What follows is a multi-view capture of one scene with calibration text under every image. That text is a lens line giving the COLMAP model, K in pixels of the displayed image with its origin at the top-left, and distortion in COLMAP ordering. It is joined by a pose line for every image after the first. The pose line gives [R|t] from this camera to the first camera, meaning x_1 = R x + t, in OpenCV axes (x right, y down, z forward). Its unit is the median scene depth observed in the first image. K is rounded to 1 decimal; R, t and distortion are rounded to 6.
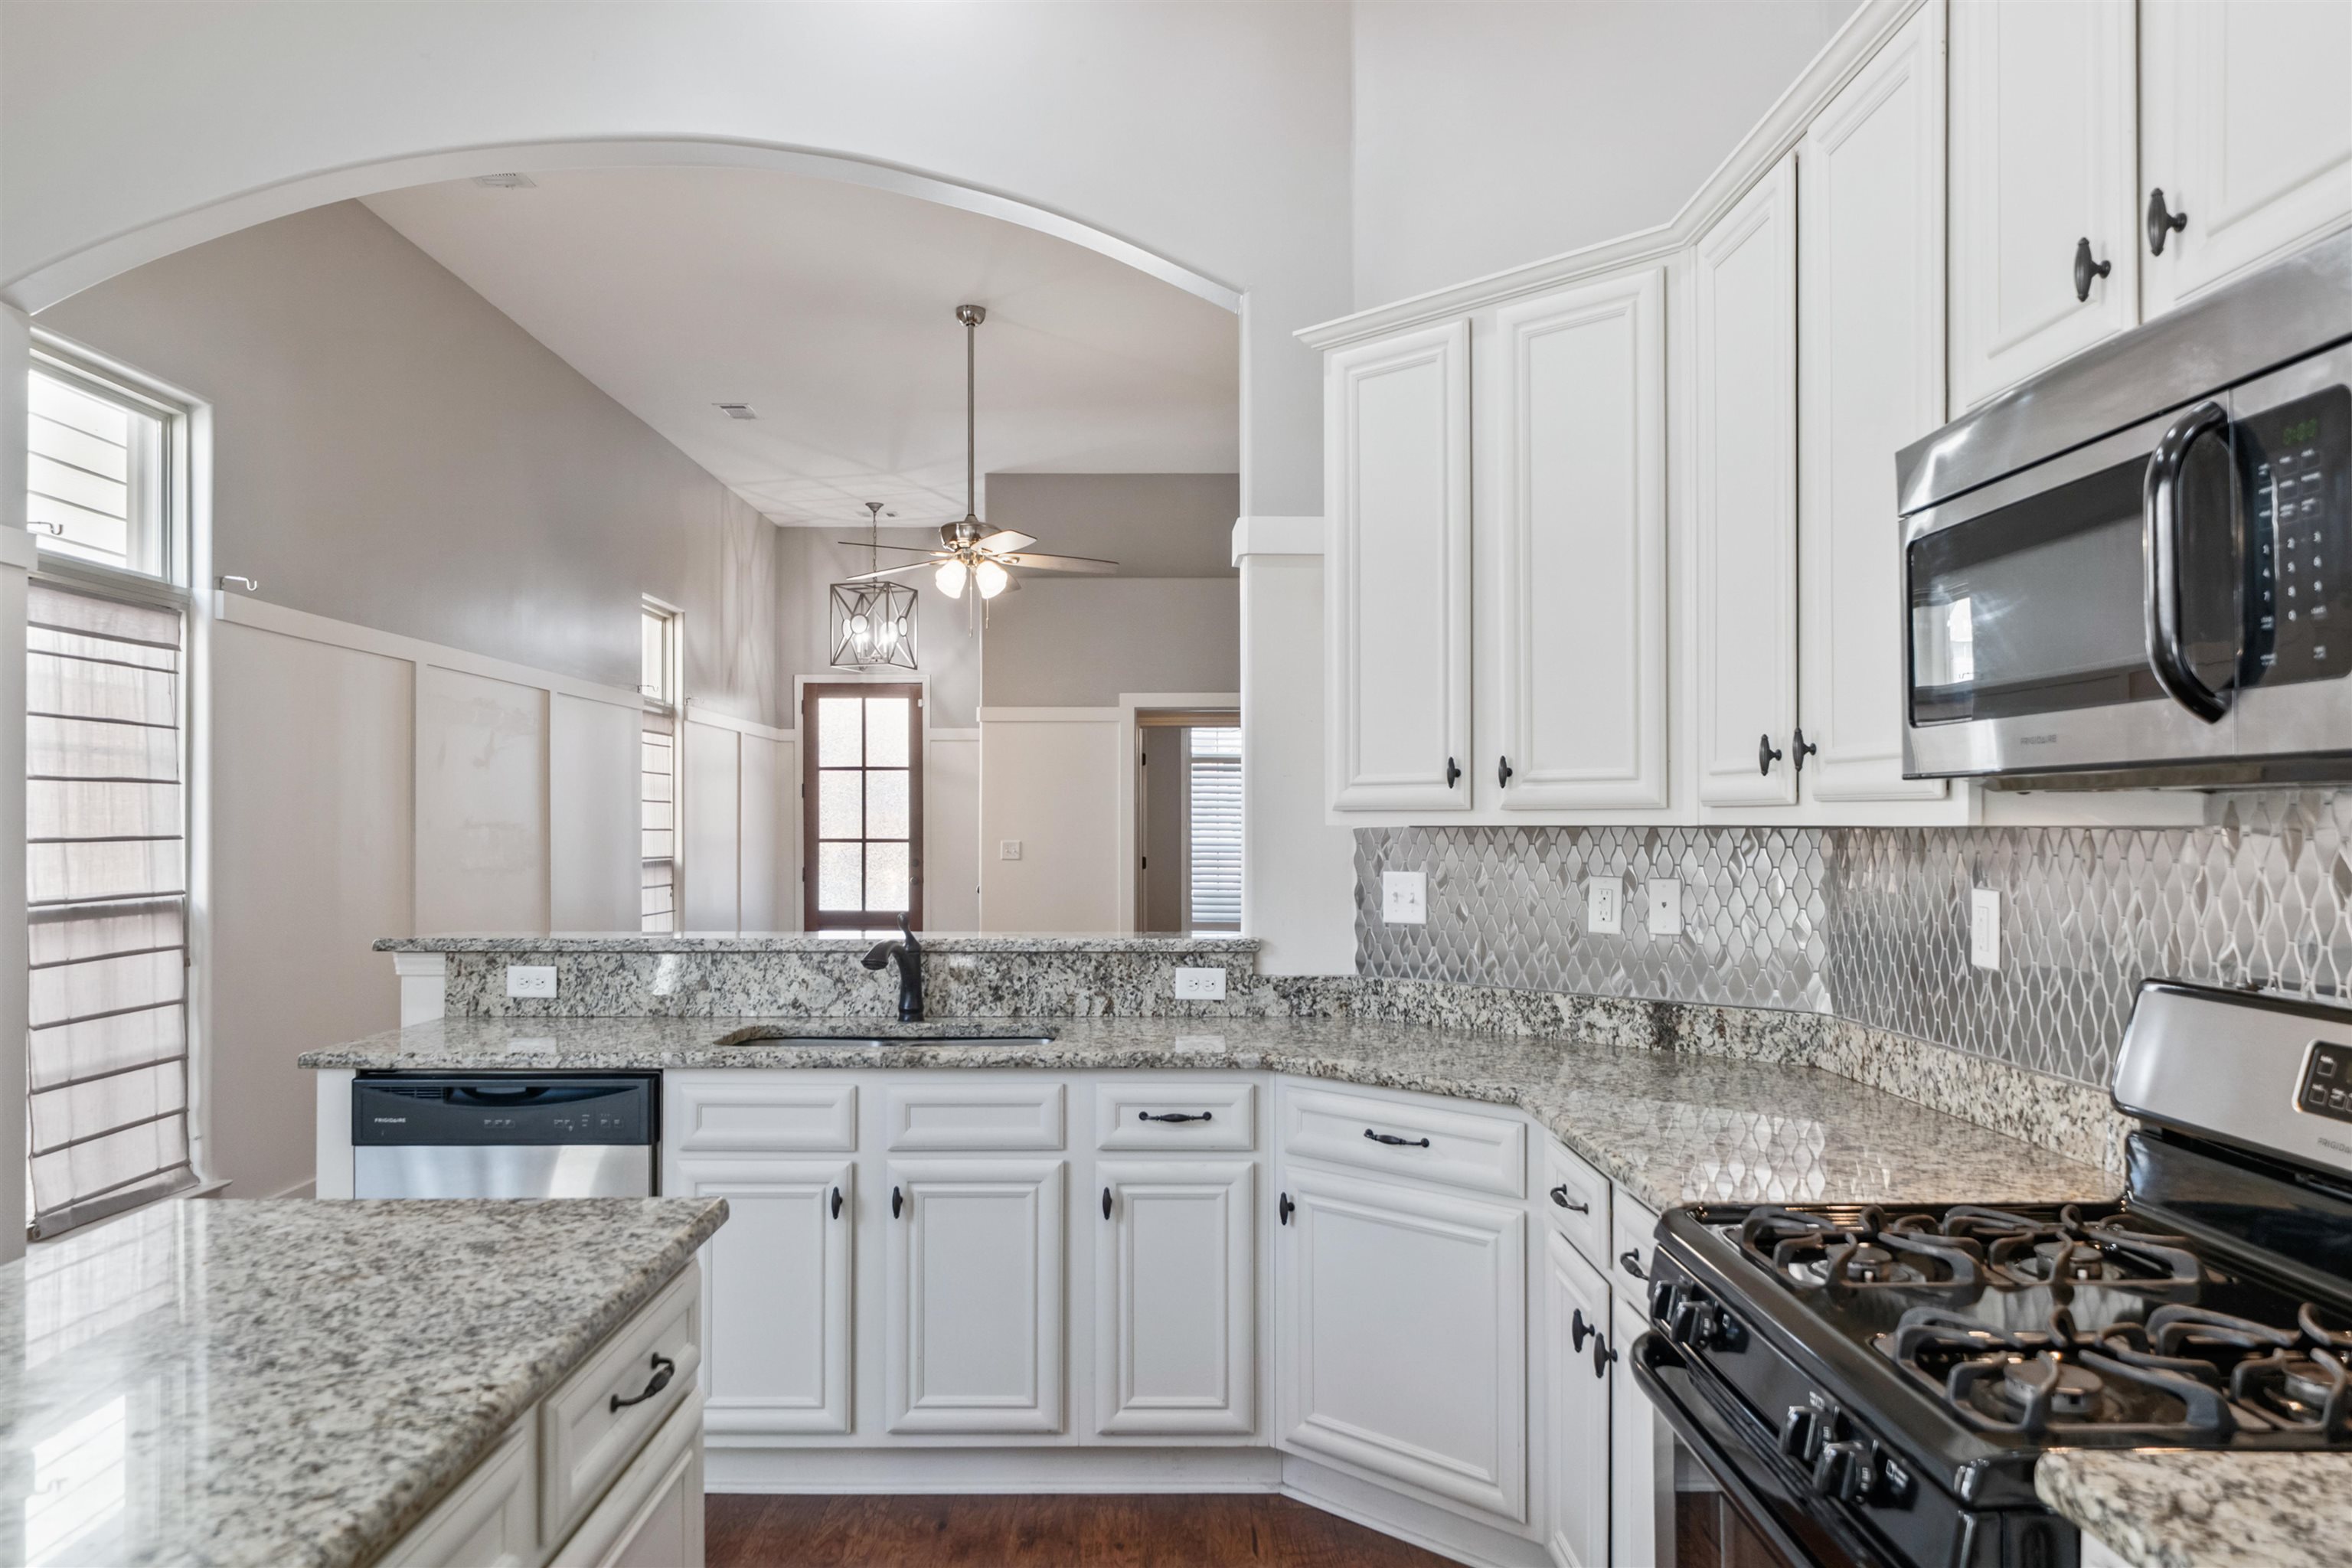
lens RADIAL K [[1604.1, 0, 1143.6], [0, 1604.1, 798.8], [0, 0, 1]] dist [0.005159, -0.000326]
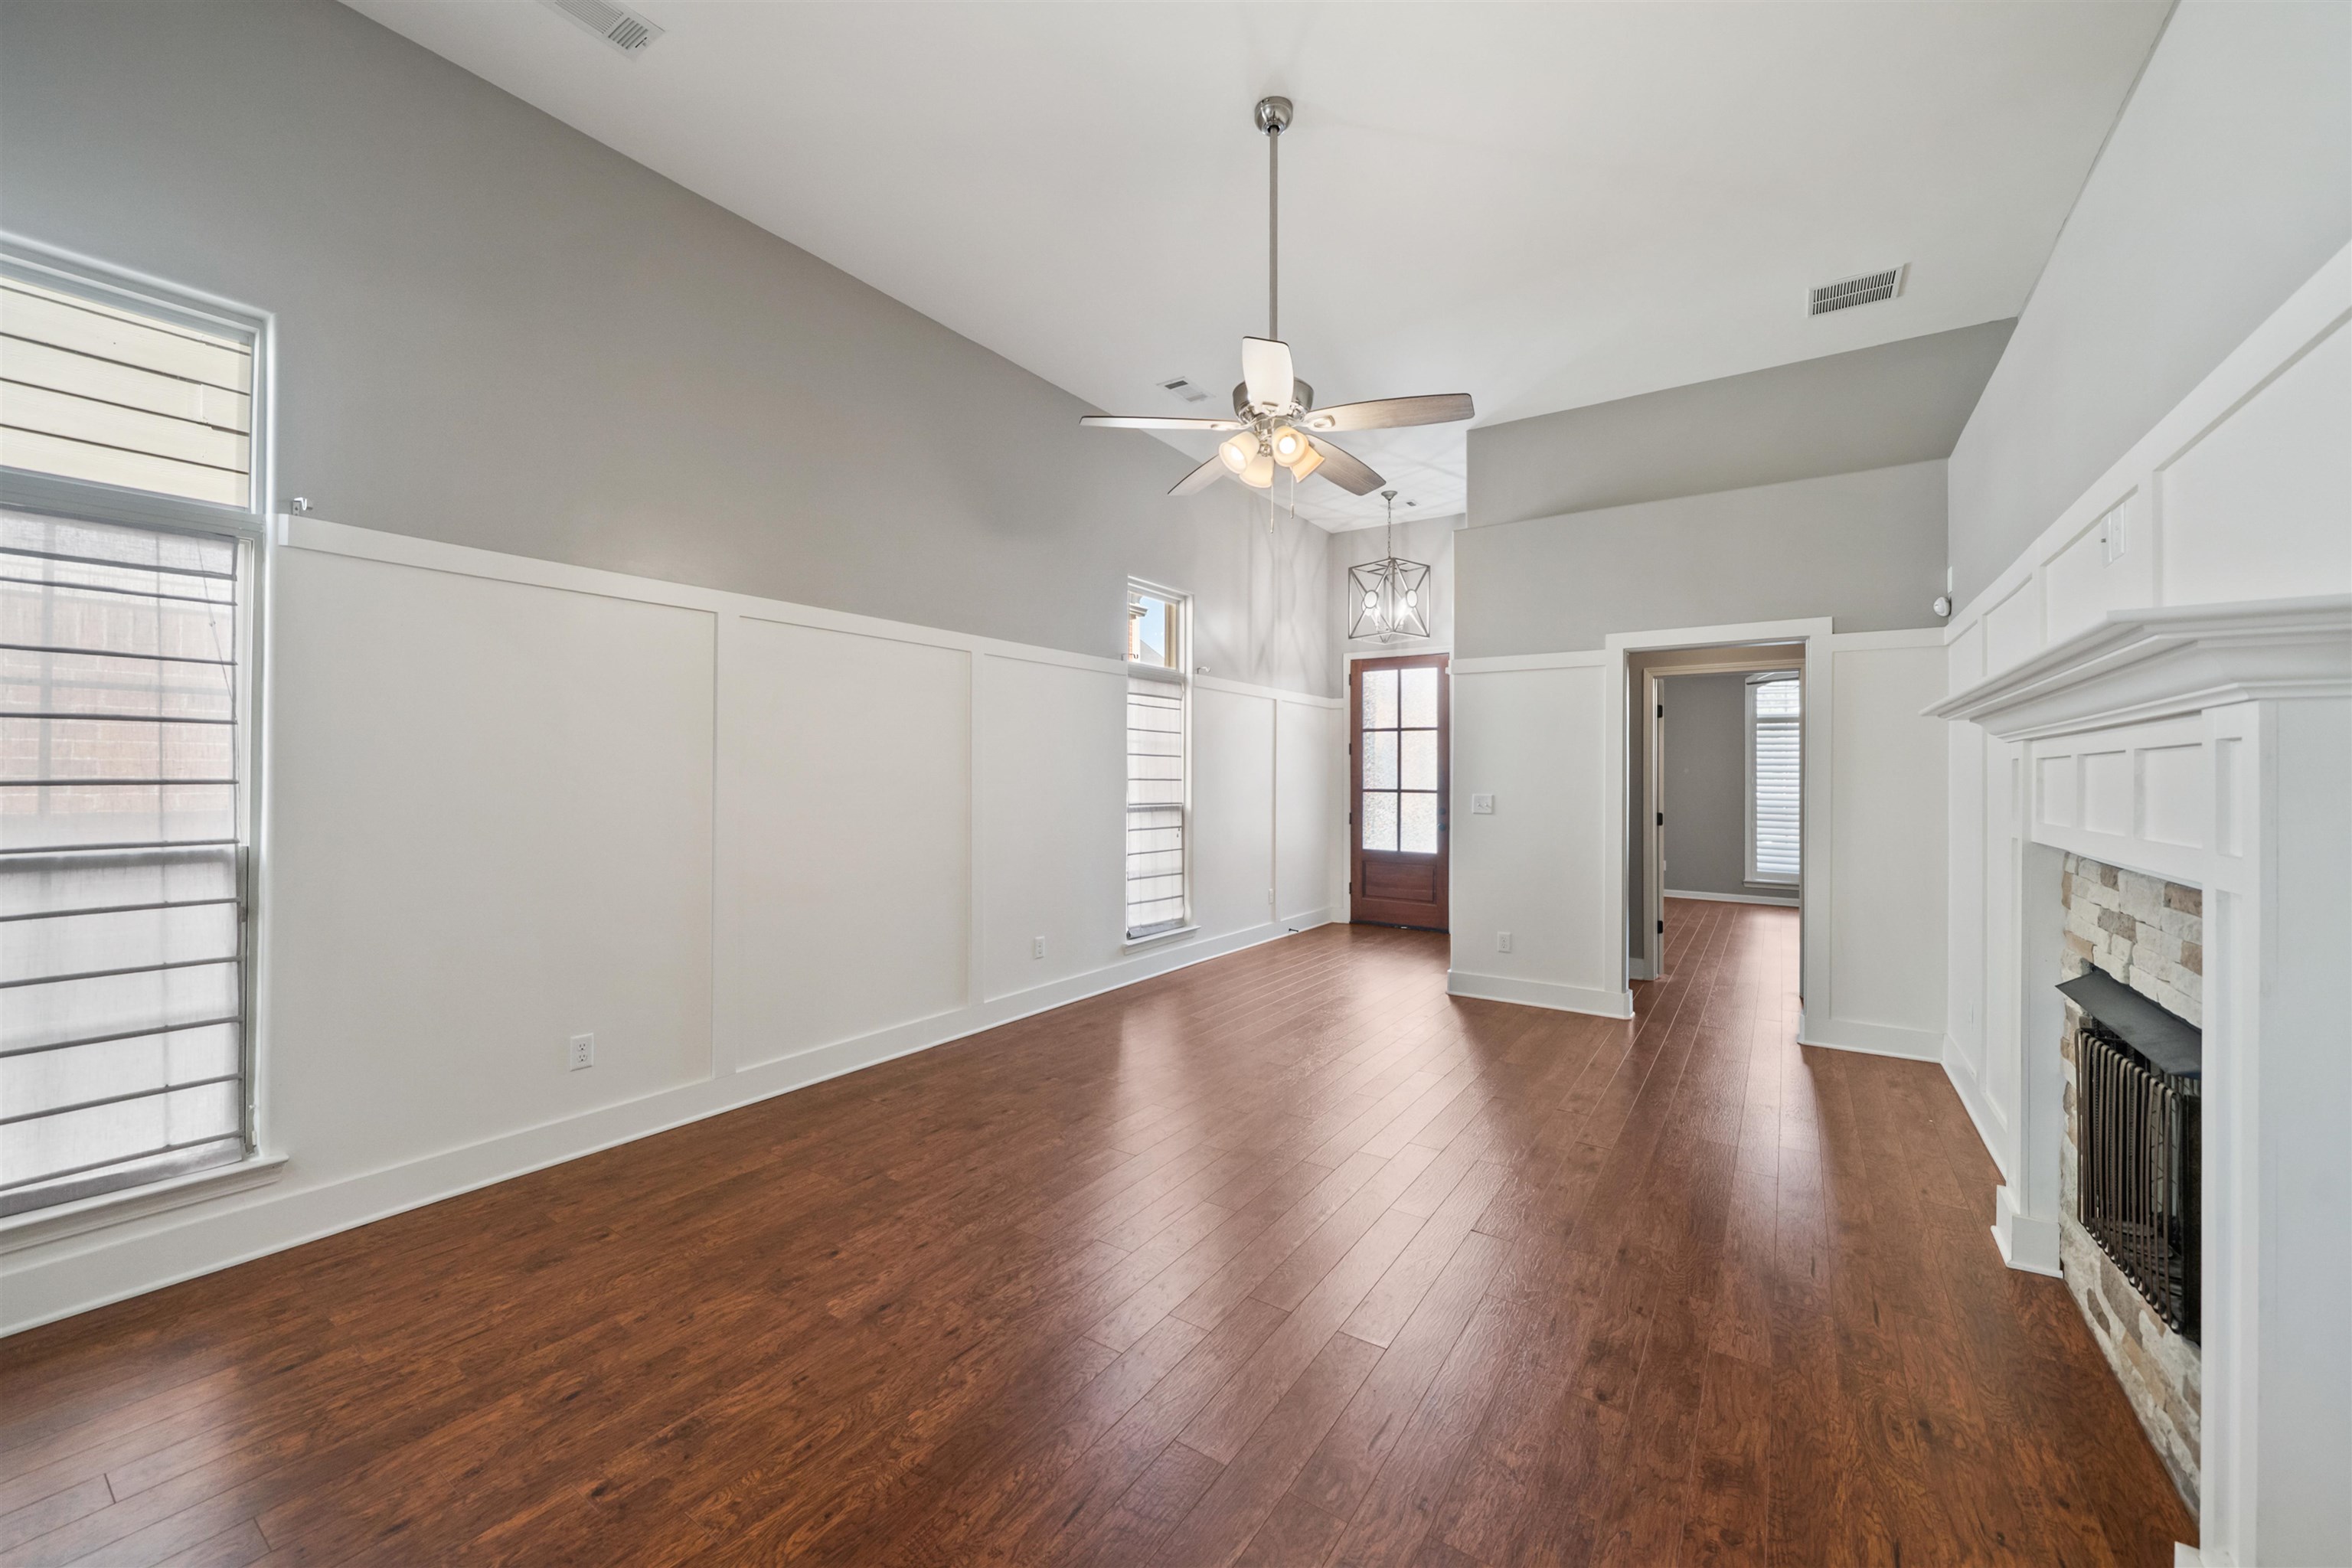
lens RADIAL K [[905.0, 0, 1156.2], [0, 905.0, 766.7], [0, 0, 1]] dist [-0.005311, -0.000179]
pose [[0.824315, 0.000518, -0.566132, 0.169871], [0.001742, 0.999993, 0.003451, 0.018338], [0.566129, -0.003831, 0.824308, 1.121140]]
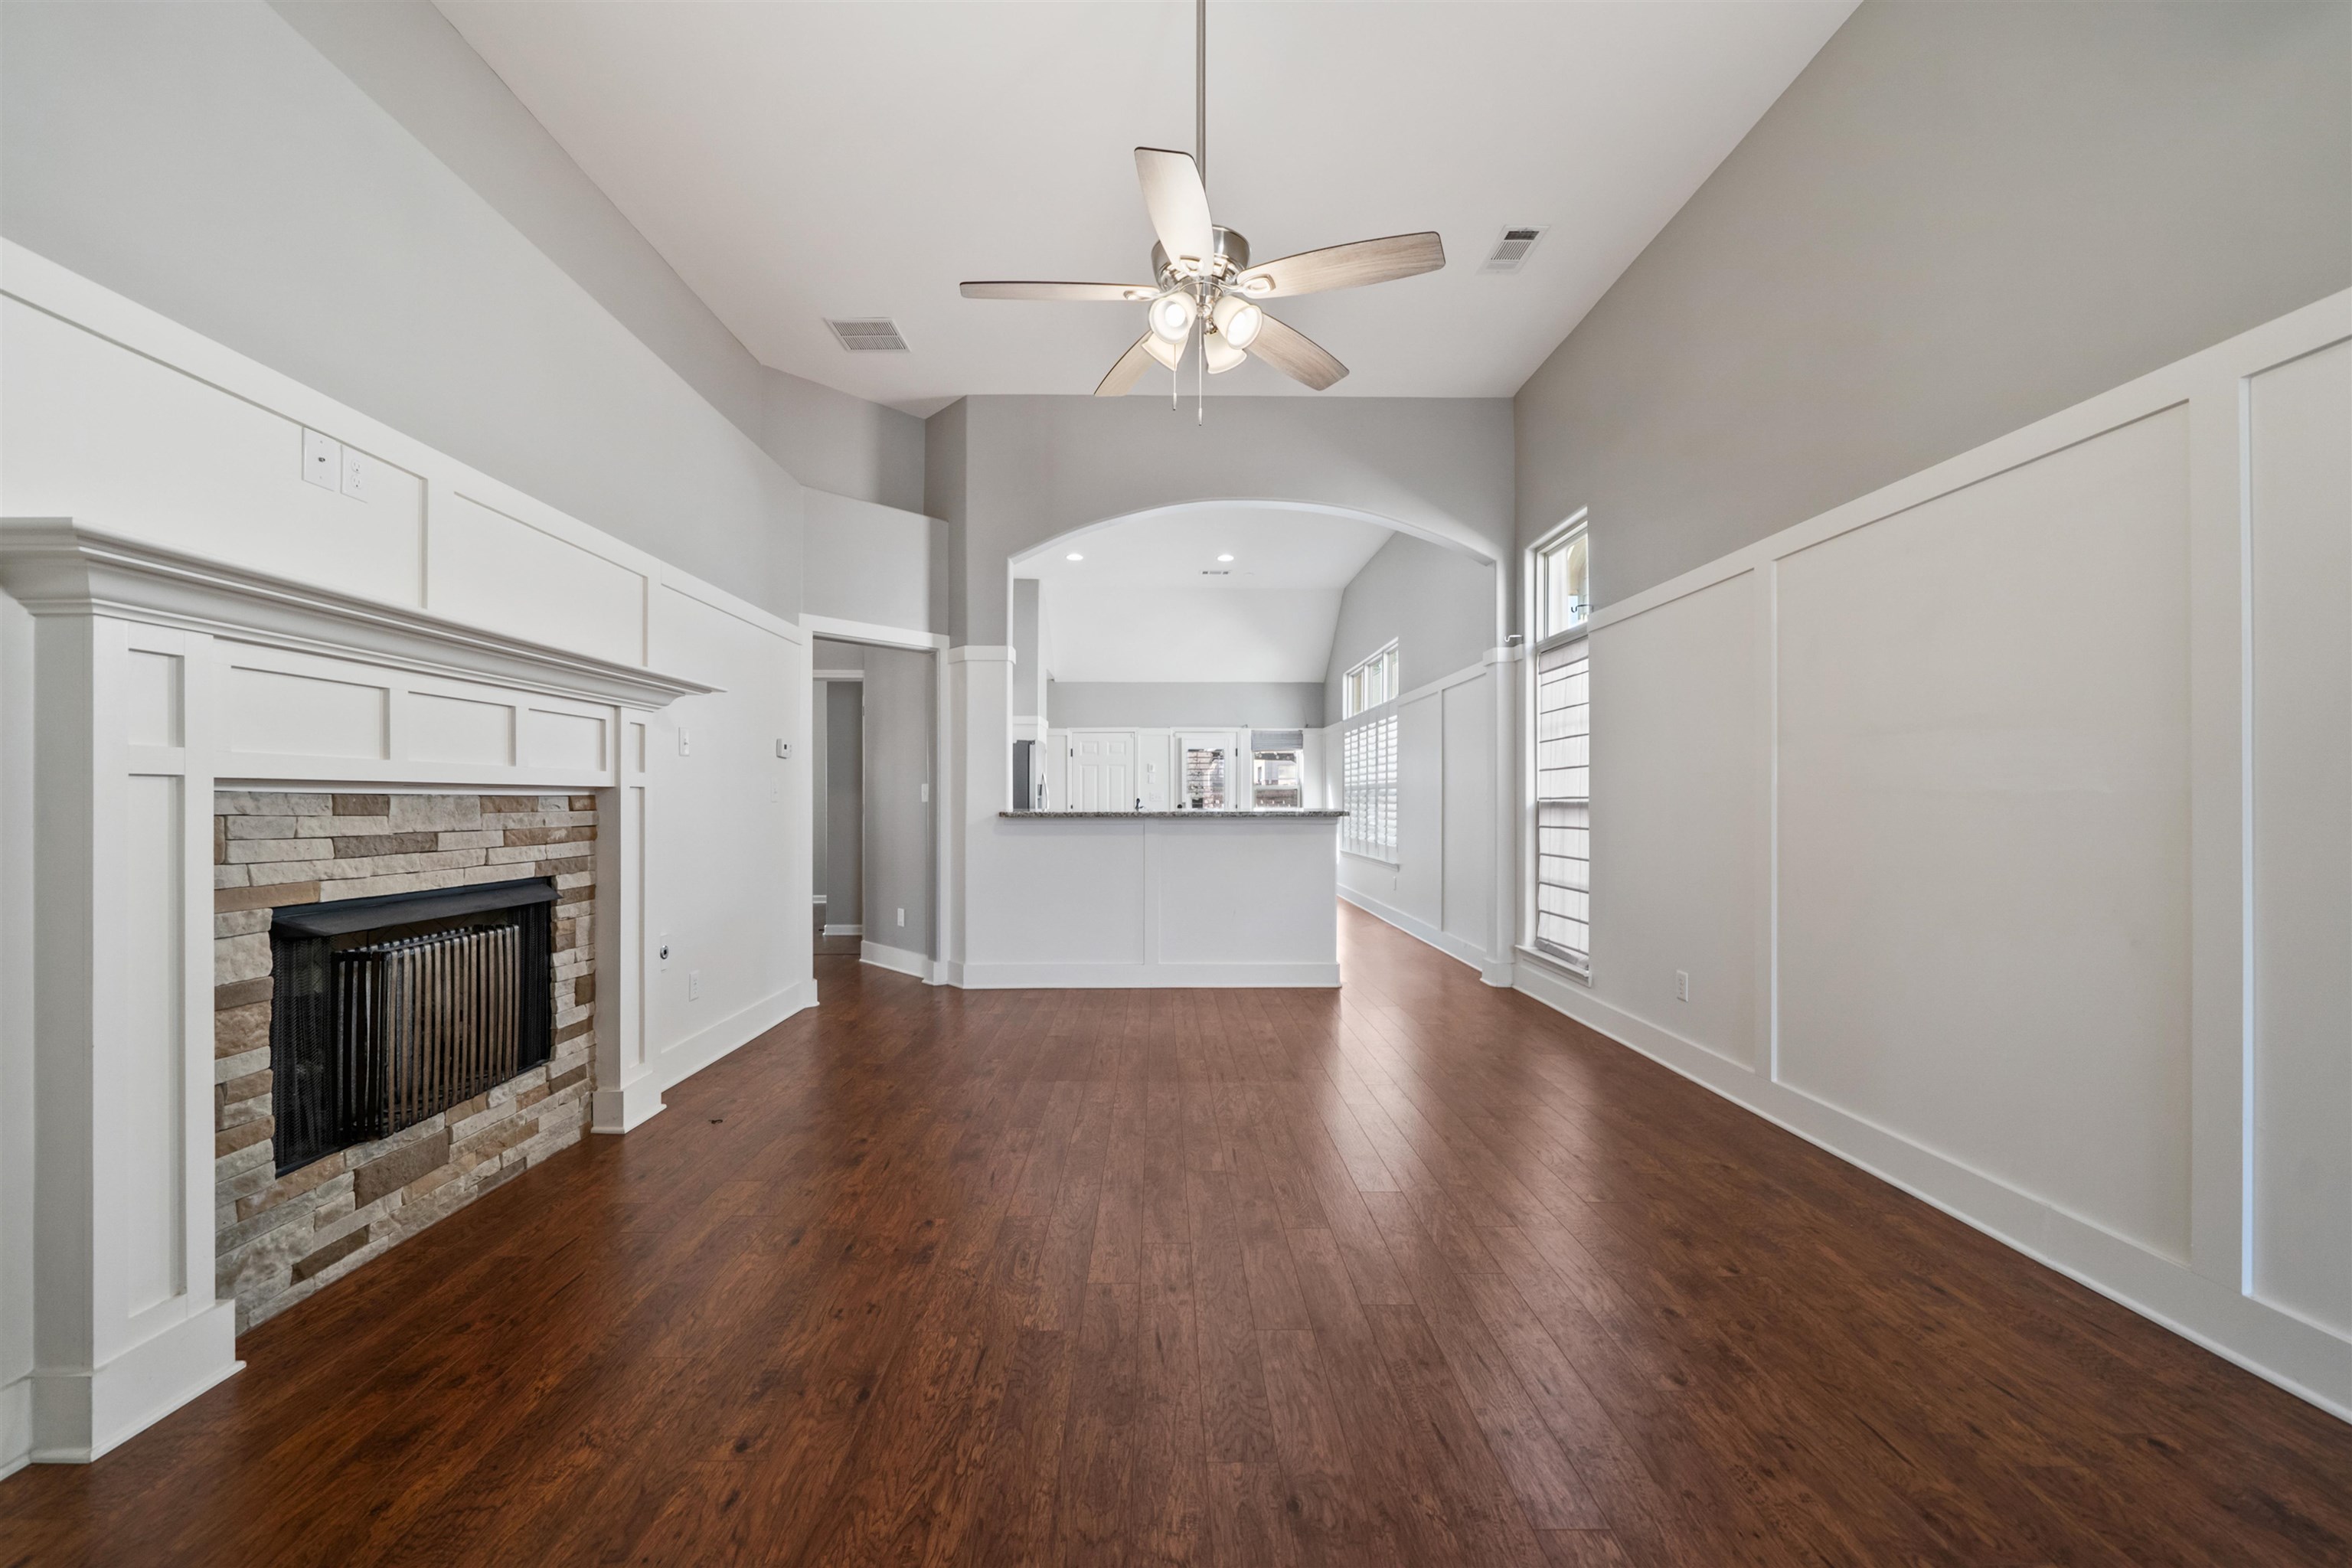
lens RADIAL K [[905.0, 0, 1186.2], [0, 905.0, 799.8], [0, 0, 1]] dist [-0.005311, -0.000179]
pose [[-0.998866, 0.002049, -0.047556, -0.156720], [0.002852, 0.999855, -0.016814, 0.095699], [0.047515, -0.016930, -0.998727, 2.485622]]
